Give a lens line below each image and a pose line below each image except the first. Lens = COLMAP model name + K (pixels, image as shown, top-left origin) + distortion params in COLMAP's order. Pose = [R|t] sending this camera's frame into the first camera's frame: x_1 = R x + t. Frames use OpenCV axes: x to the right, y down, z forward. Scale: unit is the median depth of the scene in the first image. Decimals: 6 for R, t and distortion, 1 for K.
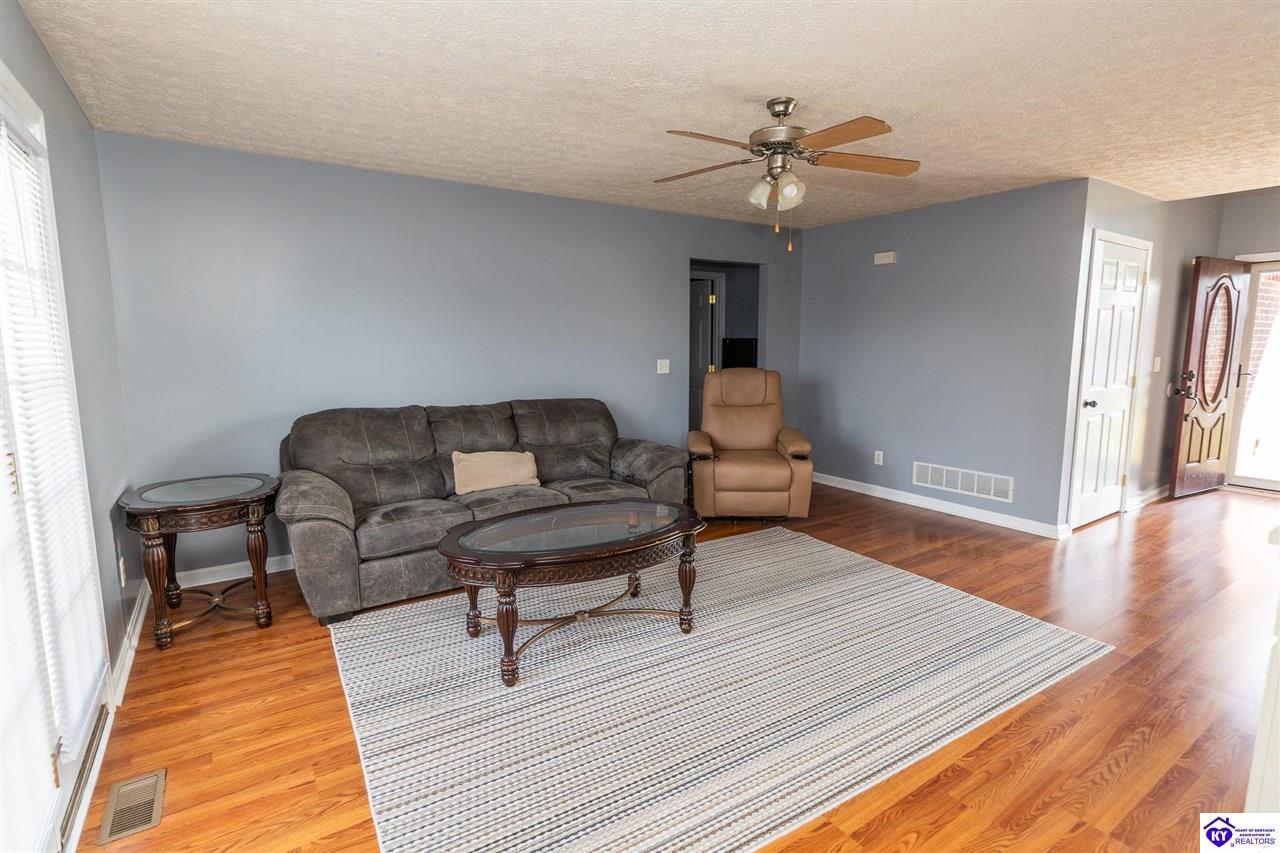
lens RADIAL K [[620.3, 0, 633.0], [0, 620.3, 423.7], [0, 0, 1]] dist [-0.005057, 0.001507]
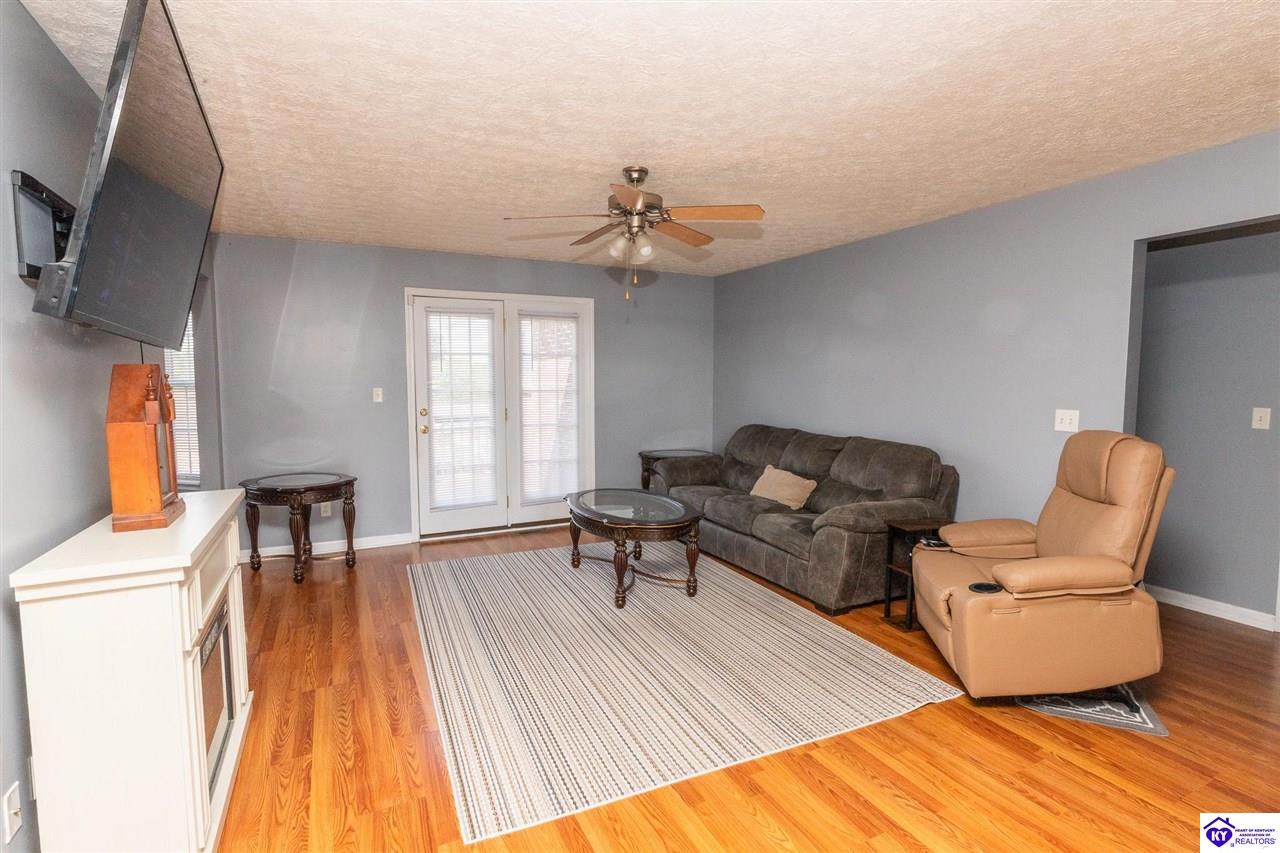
lens RADIAL K [[620.3, 0, 651.2], [0, 620.3, 426.8], [0, 0, 1]] dist [-0.005057, 0.001507]
pose [[-0.111381, 0.078776, -0.990651, 1.557028], [-0.133476, 0.986635, 0.093464, -0.184354], [0.984773, 0.142638, -0.099378, 1.356659]]
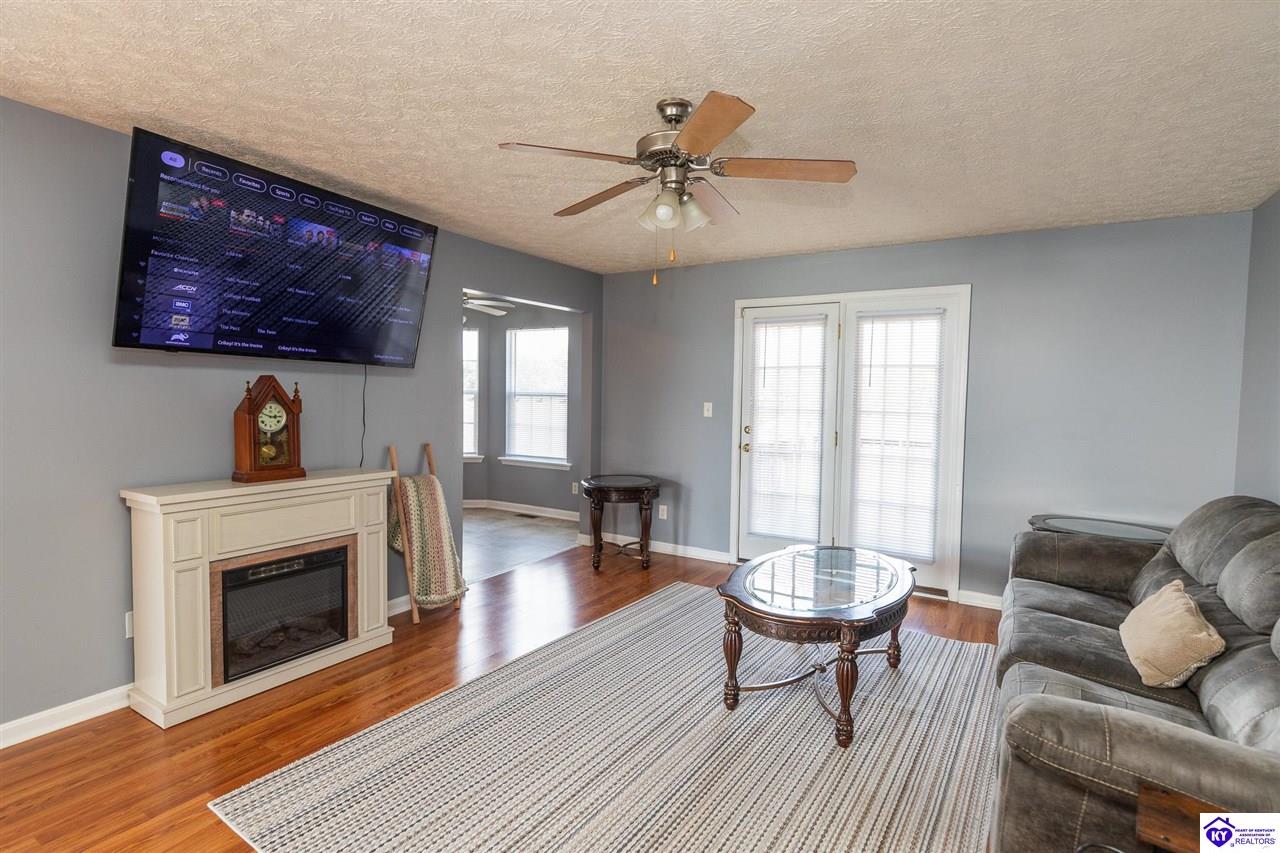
lens RADIAL K [[620.3, 0, 650.7], [0, 620.3, 429.8], [0, 0, 1]] dist [-0.005057, 0.001507]
pose [[-0.902369, 0.003431, -0.430950, 0.706689], [-0.078939, 0.981735, 0.173106, -0.251837], [0.423673, 0.190225, -0.885616, 1.997343]]
